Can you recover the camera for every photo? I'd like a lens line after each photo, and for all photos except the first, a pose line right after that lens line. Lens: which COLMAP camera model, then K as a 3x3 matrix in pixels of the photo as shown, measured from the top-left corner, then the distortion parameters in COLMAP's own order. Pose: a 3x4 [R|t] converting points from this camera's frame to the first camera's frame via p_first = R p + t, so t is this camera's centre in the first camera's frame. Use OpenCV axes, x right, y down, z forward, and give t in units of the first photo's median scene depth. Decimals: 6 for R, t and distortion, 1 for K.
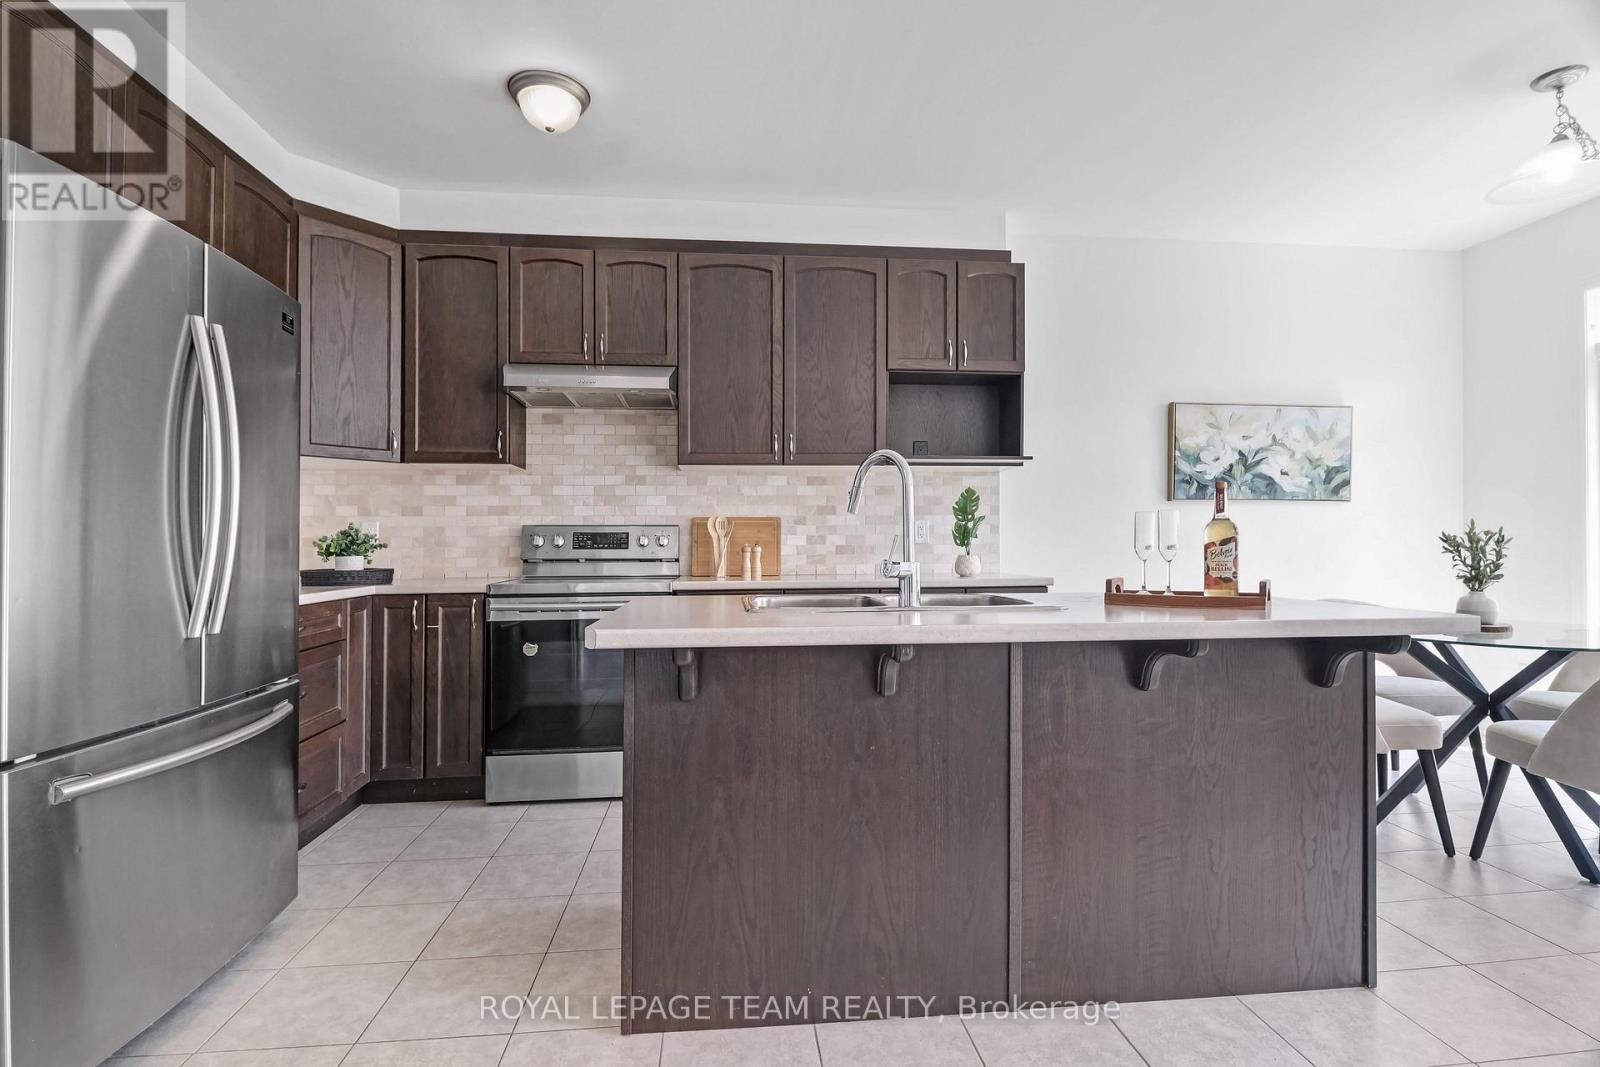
lens RADIAL K [[750.4, 0, 799.3], [0, 750.4, 542.0], [0, 0, 1]] dist [0.012953, -0.015405]
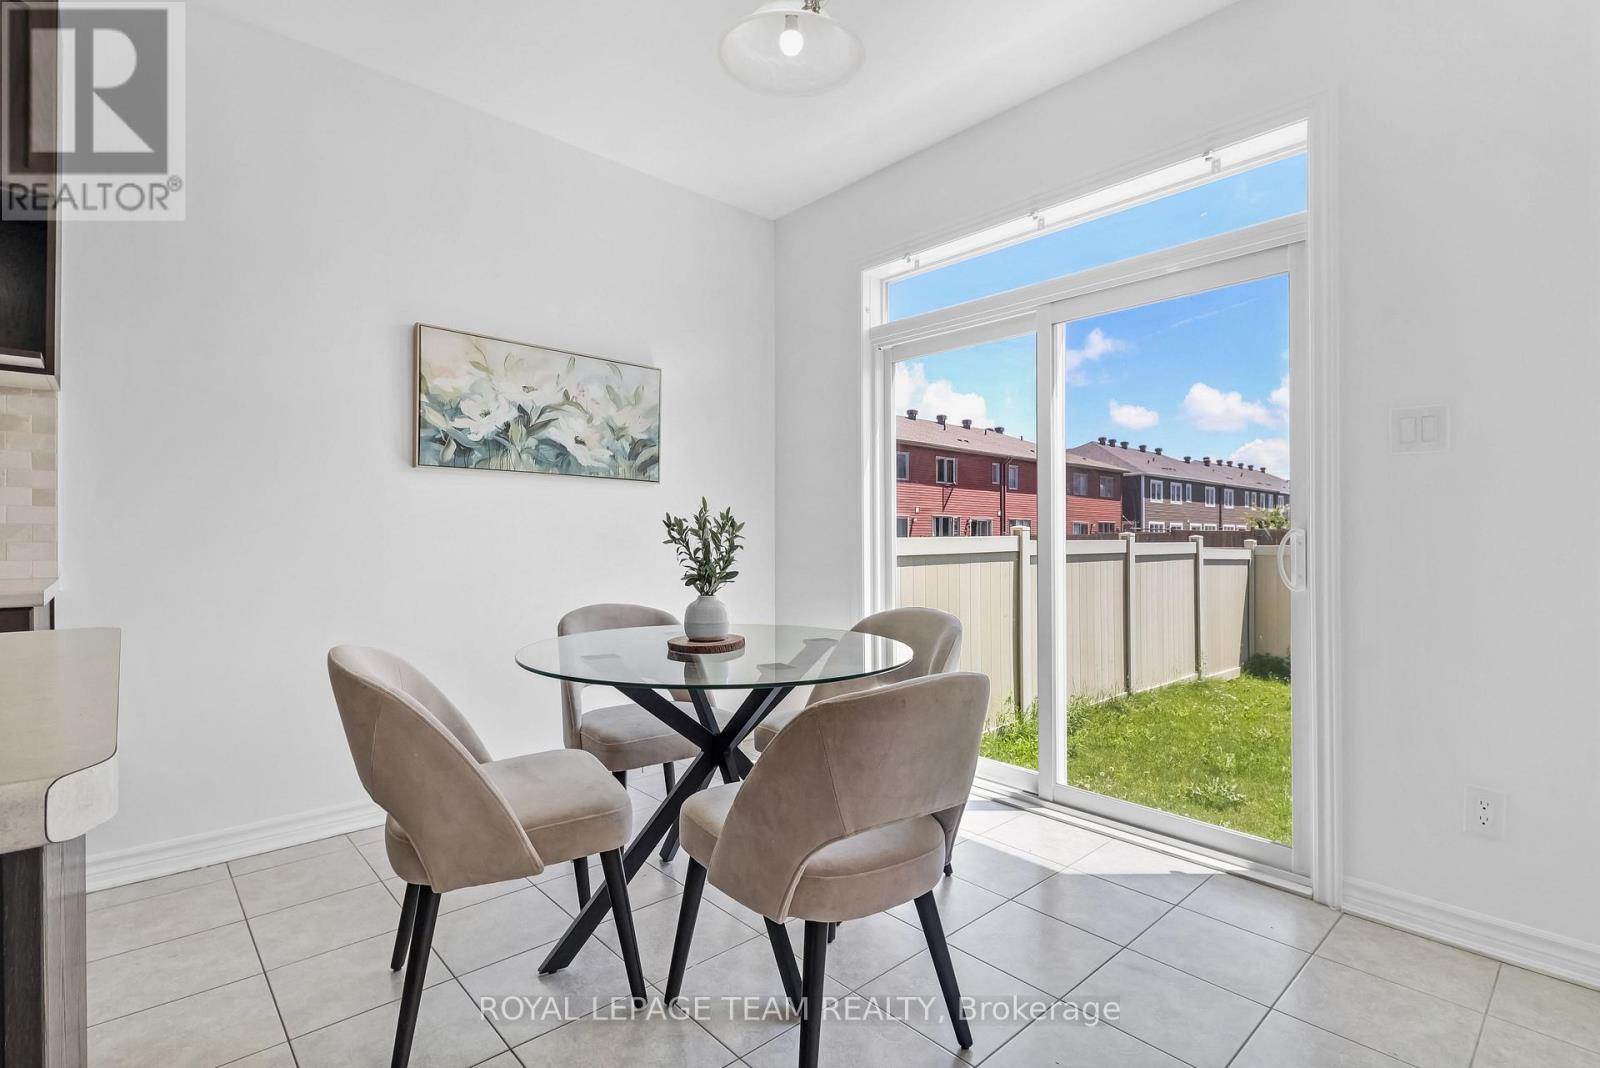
lens RADIAL K [[748.0, 0, 796.8], [0, 748.0, 516.6], [0, 0, 1]] dist [0.016103, 0.000010]
pose [[0.801567, 0.024764, 0.597392, 0.416025], [-0.010837, 0.999580, -0.026896, 0.005619], [-0.597807, 0.015085, 0.801498, 0.278691]]
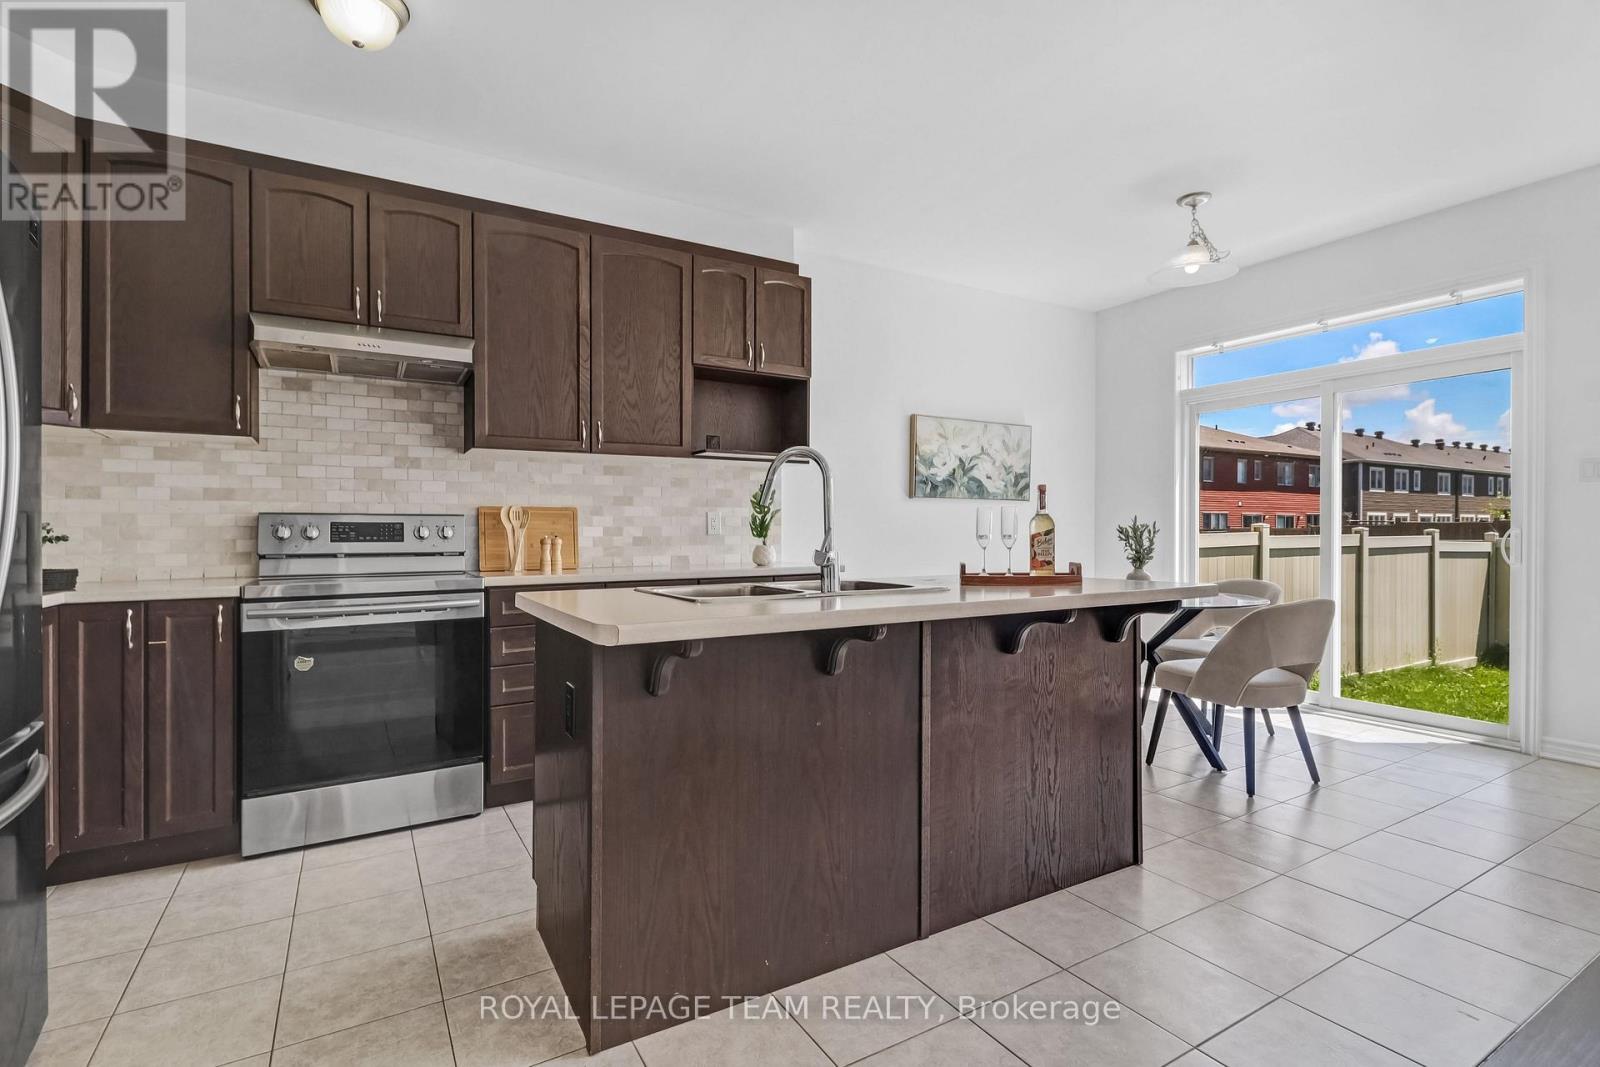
lens RADIAL K [[748.2, 0, 795.6], [0, 748.2, 539.2], [0, 0, 1]] dist [0.015487, -0.012009]
pose [[0.907775, -0.003993, 0.419438, -0.182594], [0.000941, 0.999972, 0.007482, 0.000594], [-0.419456, -0.006397, 0.907753, 0.018906]]
